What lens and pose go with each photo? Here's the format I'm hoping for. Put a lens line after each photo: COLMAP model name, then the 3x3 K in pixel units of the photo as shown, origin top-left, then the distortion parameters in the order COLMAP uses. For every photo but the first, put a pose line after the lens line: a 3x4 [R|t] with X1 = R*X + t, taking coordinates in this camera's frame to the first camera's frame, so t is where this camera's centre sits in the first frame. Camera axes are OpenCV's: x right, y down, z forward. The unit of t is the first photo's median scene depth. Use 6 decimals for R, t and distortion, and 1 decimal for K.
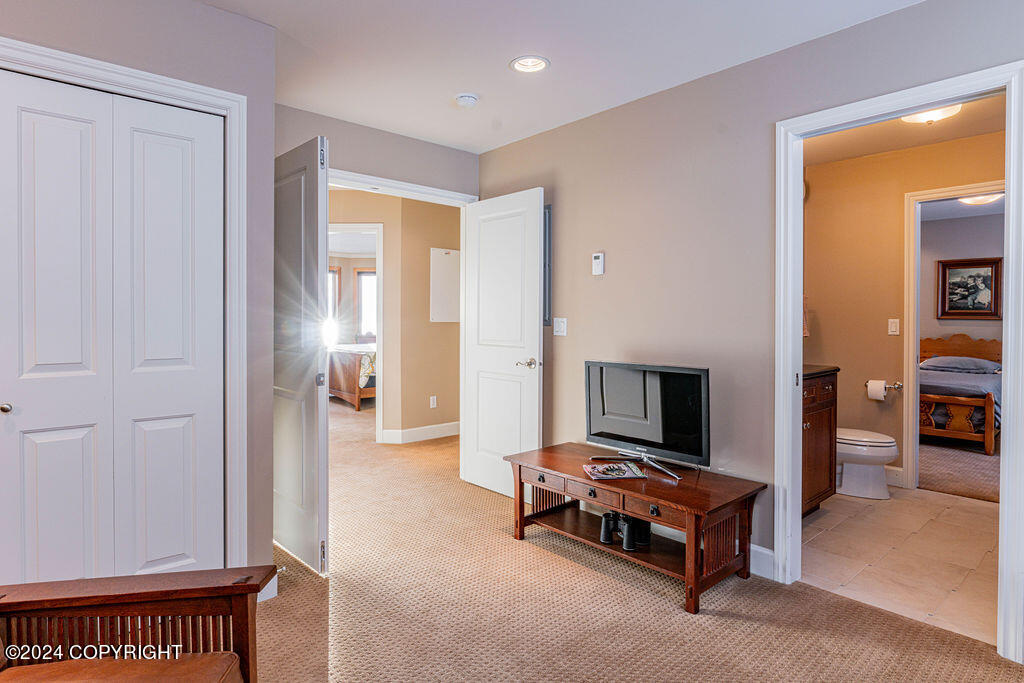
lens RADIAL K [[546.0, 0, 532.3], [0, 546.0, 322.0], [0, 0, 1]] dist [-0.006499, 0.000861]
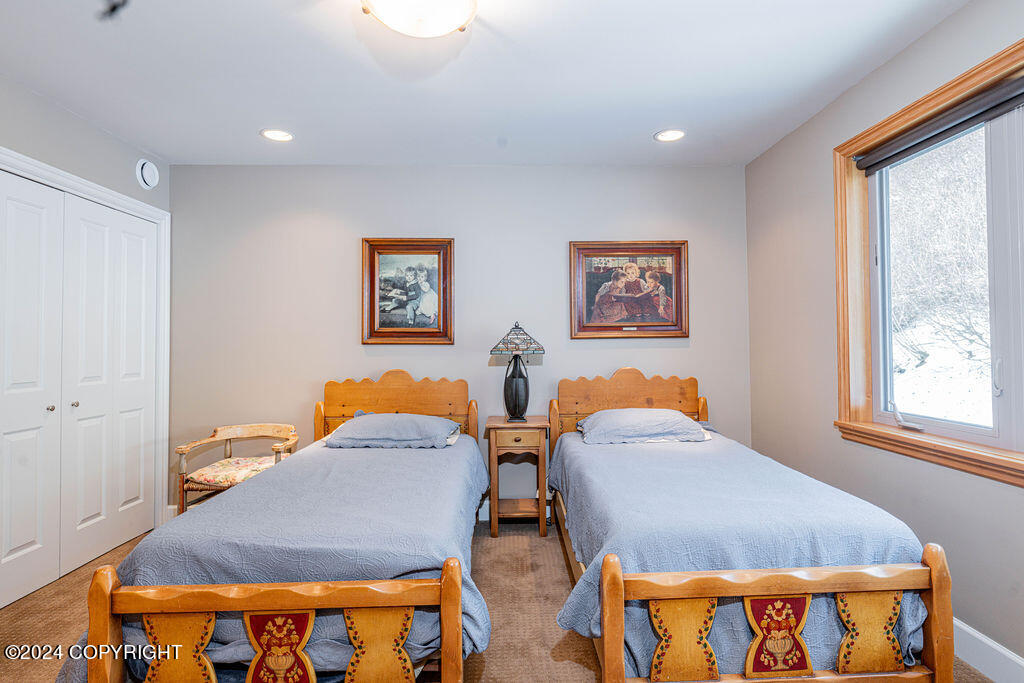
lens RADIAL K [[546.0, 0, 511.1], [0, 546.0, 340.8], [0, 0, 1]] dist [-0.006499, 0.000861]
pose [[0.663120, -0.003437, 0.748505, 0.454642], [0.018119, 0.999770, -0.011462, 0.000232], [-0.748293, 0.021163, 0.663030, 0.551475]]
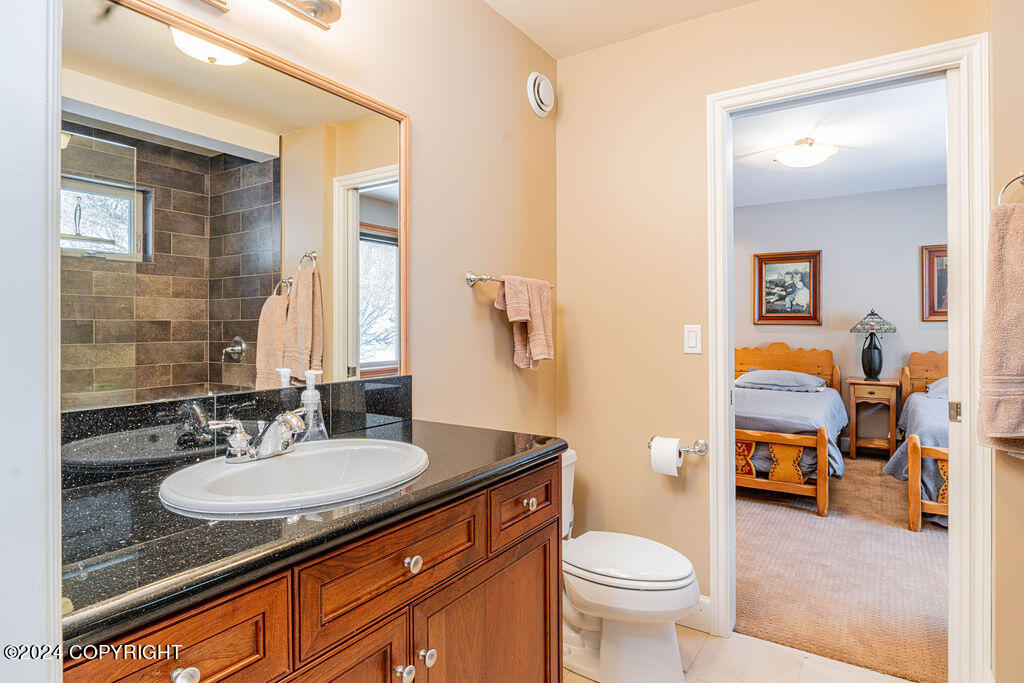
lens RADIAL K [[546.0, 0, 534.1], [0, 546.0, 322.4], [0, 0, 1]] dist [-0.006499, 0.000861]
pose [[0.965607, -0.005356, 0.259950, 0.215894], [0.008918, 0.999882, -0.012525, -0.001254], [-0.259852, 0.014413, 0.965541, 0.300193]]
